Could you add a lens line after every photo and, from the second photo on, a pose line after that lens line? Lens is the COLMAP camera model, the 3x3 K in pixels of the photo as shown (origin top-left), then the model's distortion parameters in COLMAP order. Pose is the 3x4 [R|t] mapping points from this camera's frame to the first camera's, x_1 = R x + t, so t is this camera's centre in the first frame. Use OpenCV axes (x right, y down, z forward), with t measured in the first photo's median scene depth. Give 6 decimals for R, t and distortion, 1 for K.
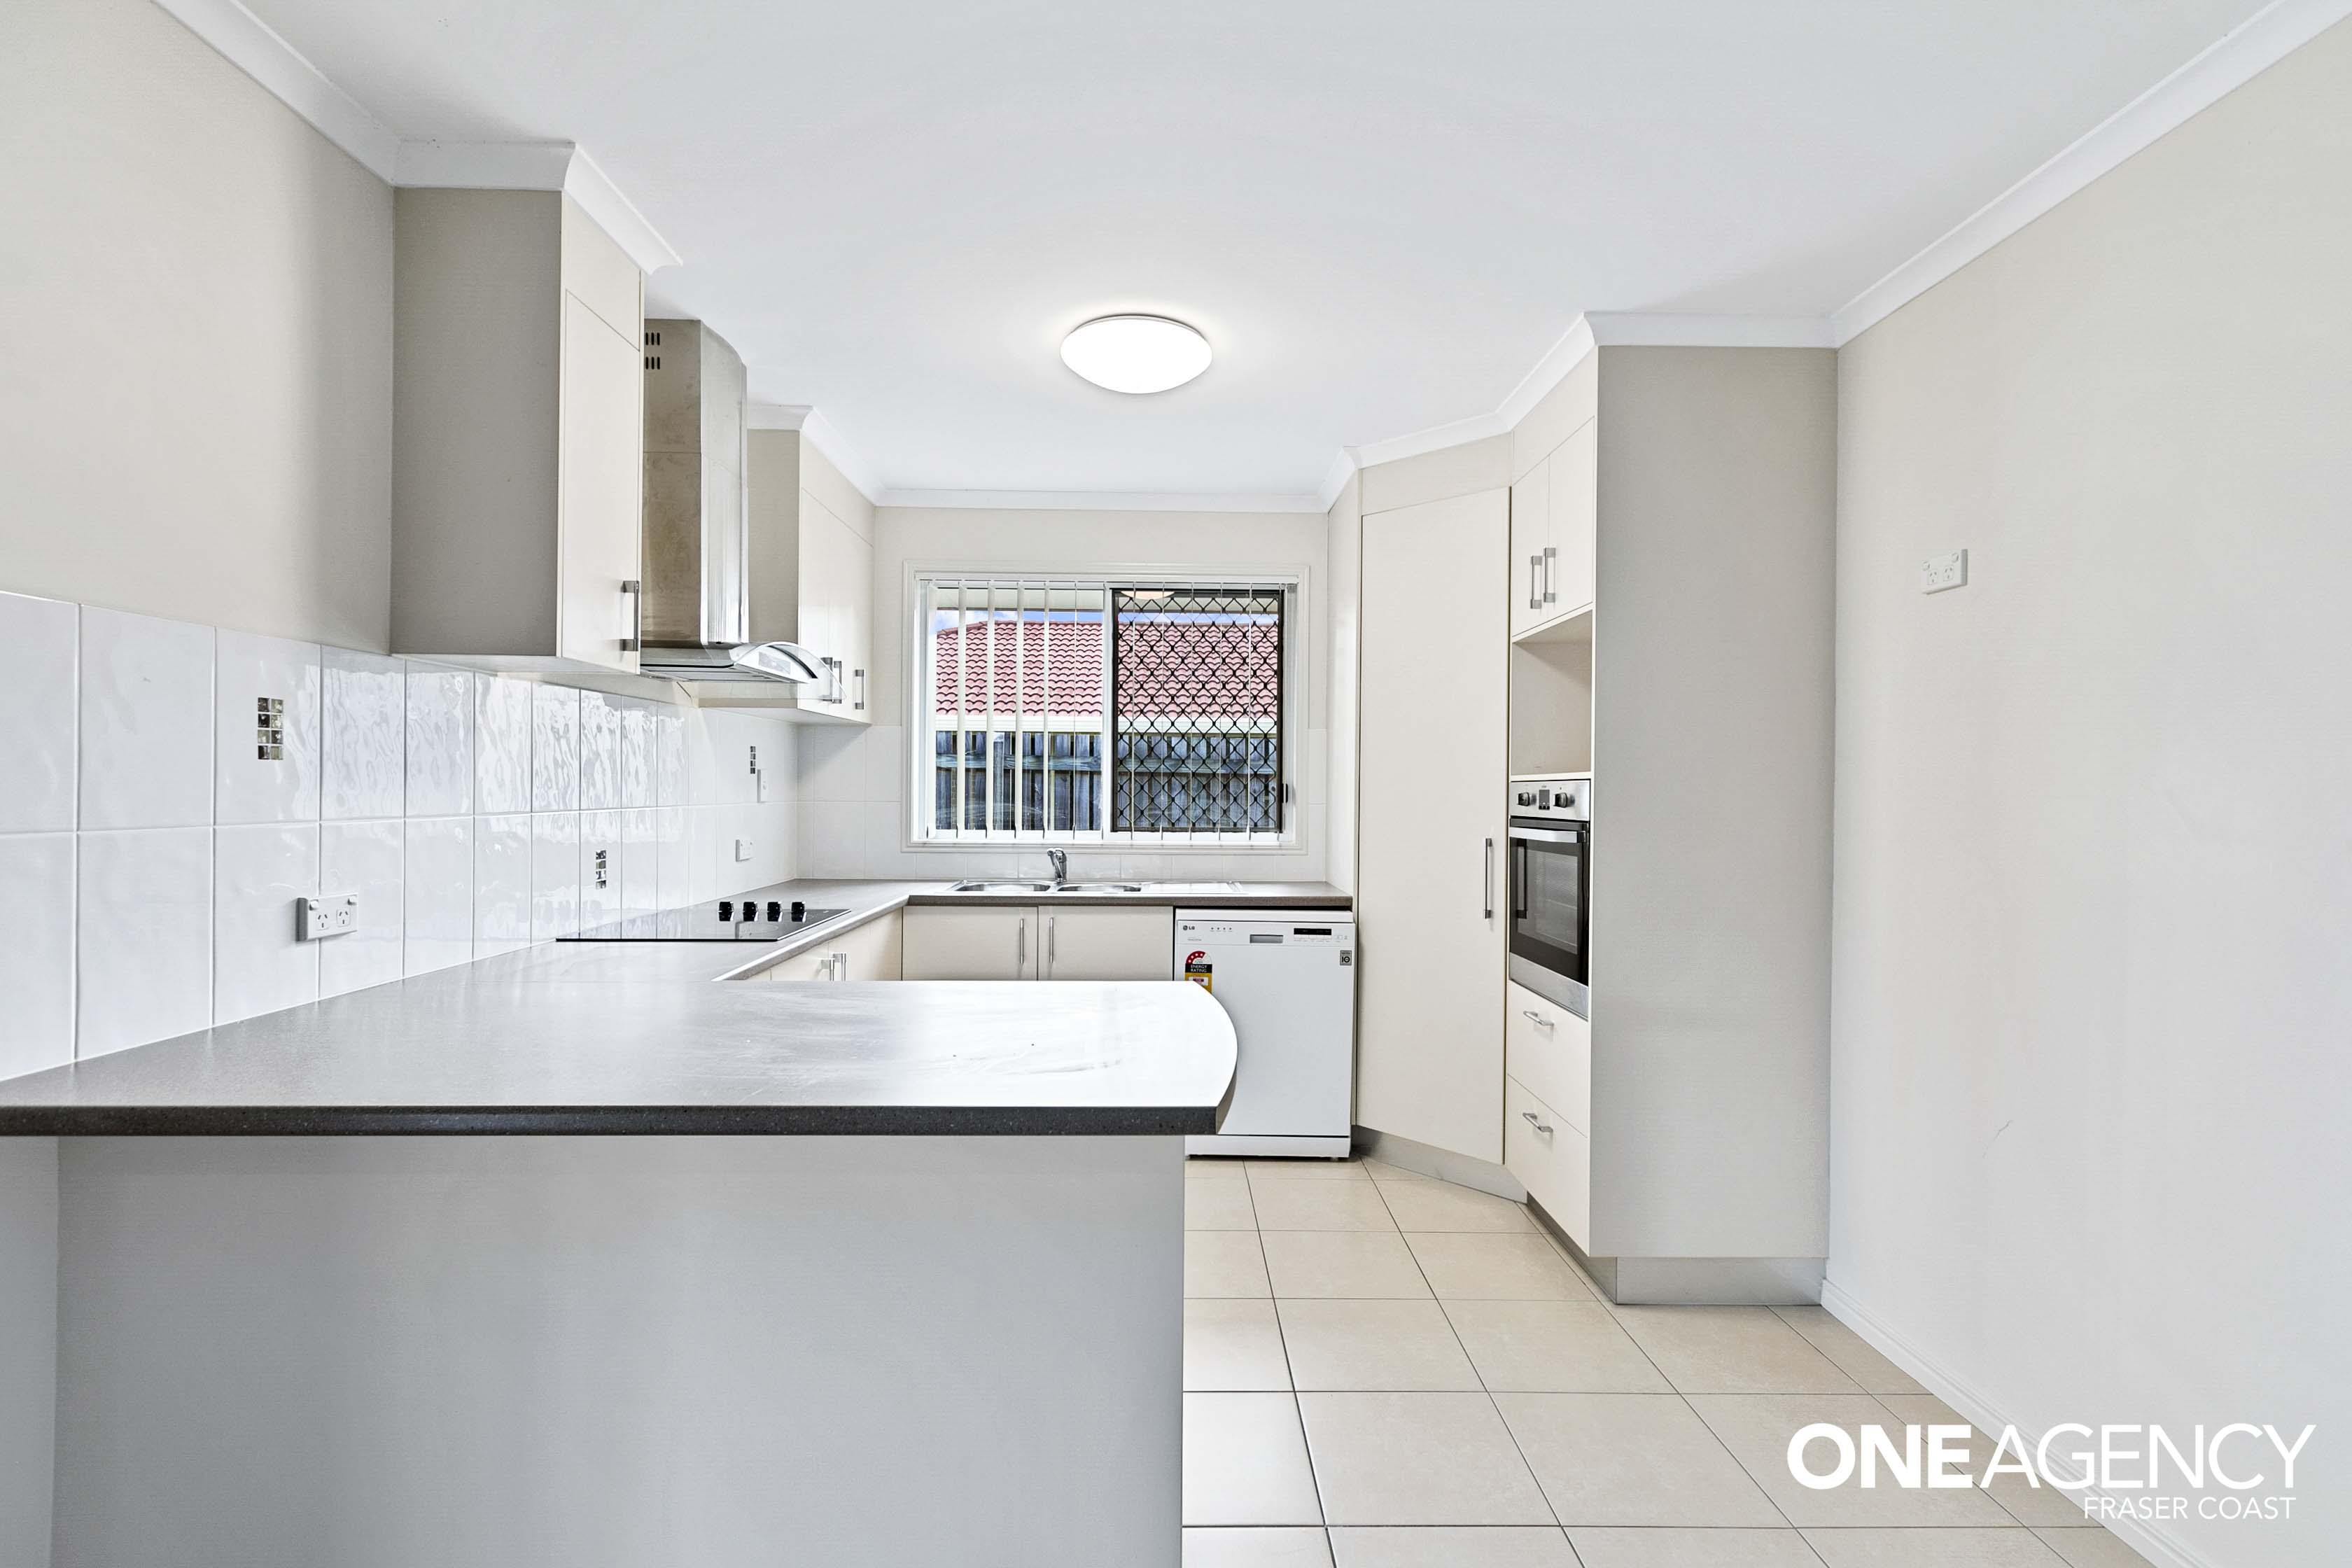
lens RADIAL K [[1080.2, 0, 1178.0], [0, 1080.2, 785.7], [0, 0, 1]] dist [0.002284, 0.000059]
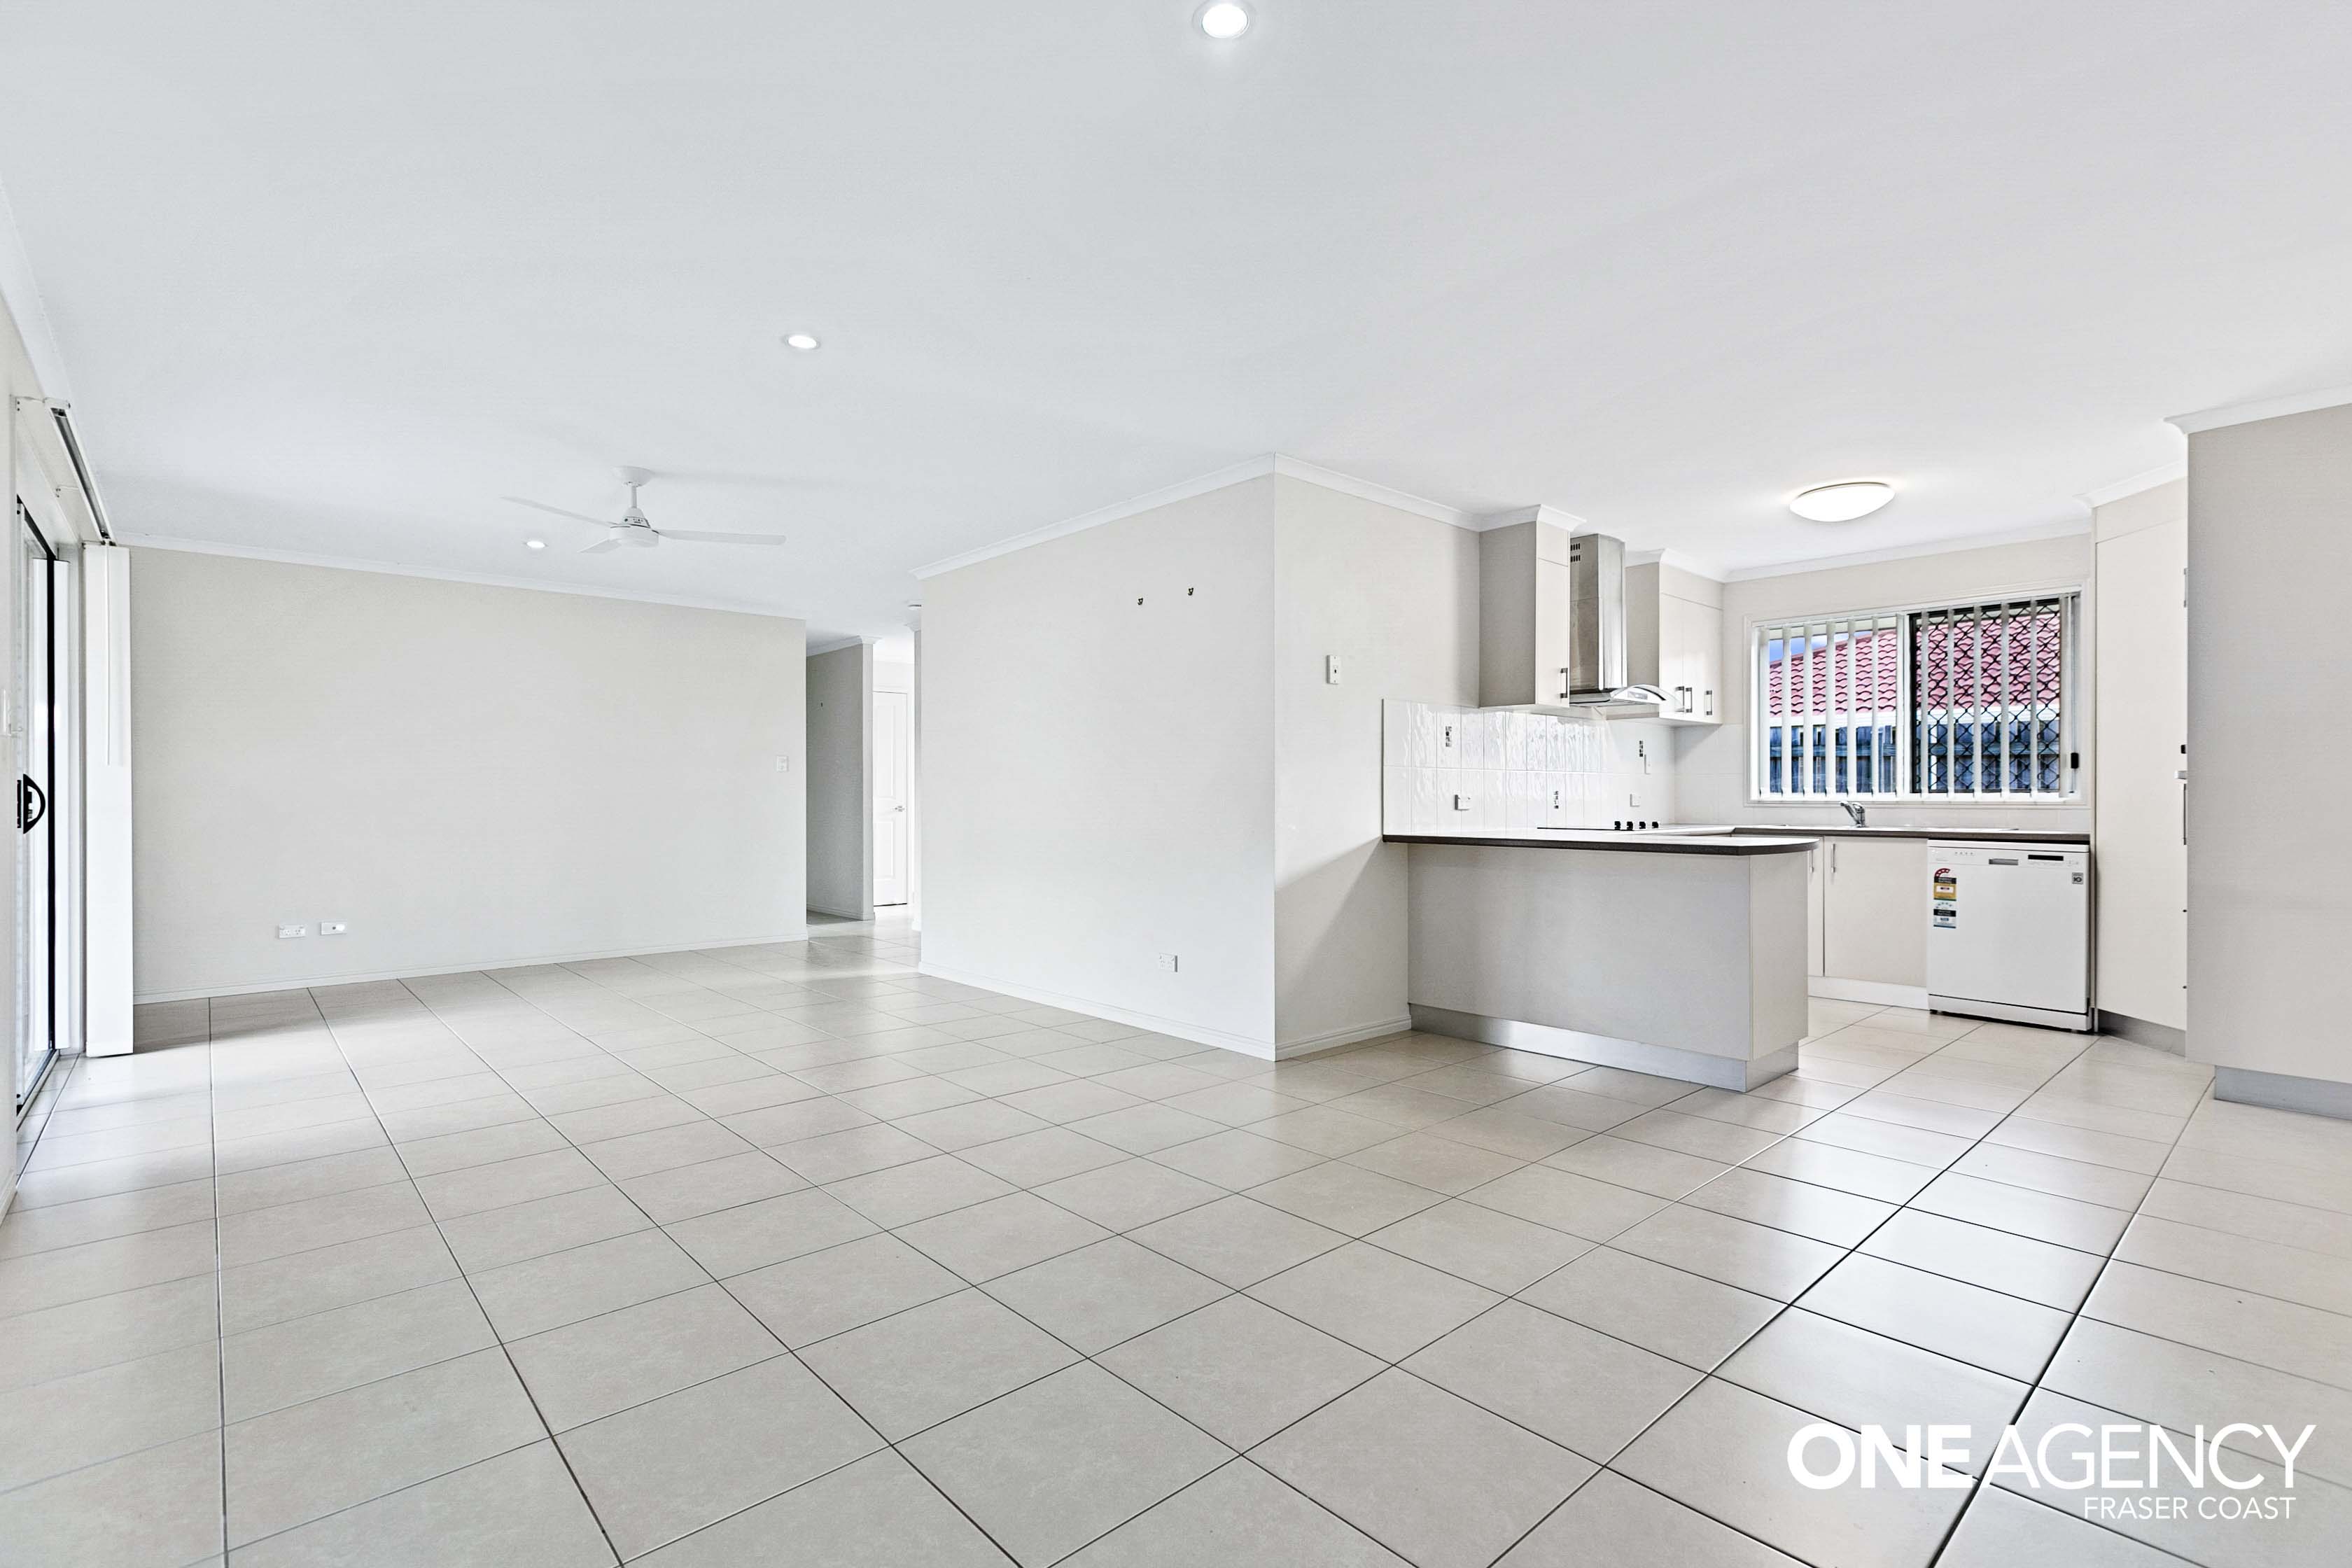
lens RADIAL K [[1080.2, 0, 1178.0], [0, 1080.2, 785.7], [0, 0, 1]] dist [0.002284, 0.000059]
pose [[0.664476, -0.014688, -0.747165, 0.415511], [0.006404, 0.999882, -0.013961, 0.055857], [0.747282, 0.004492, 0.664492, -0.717936]]
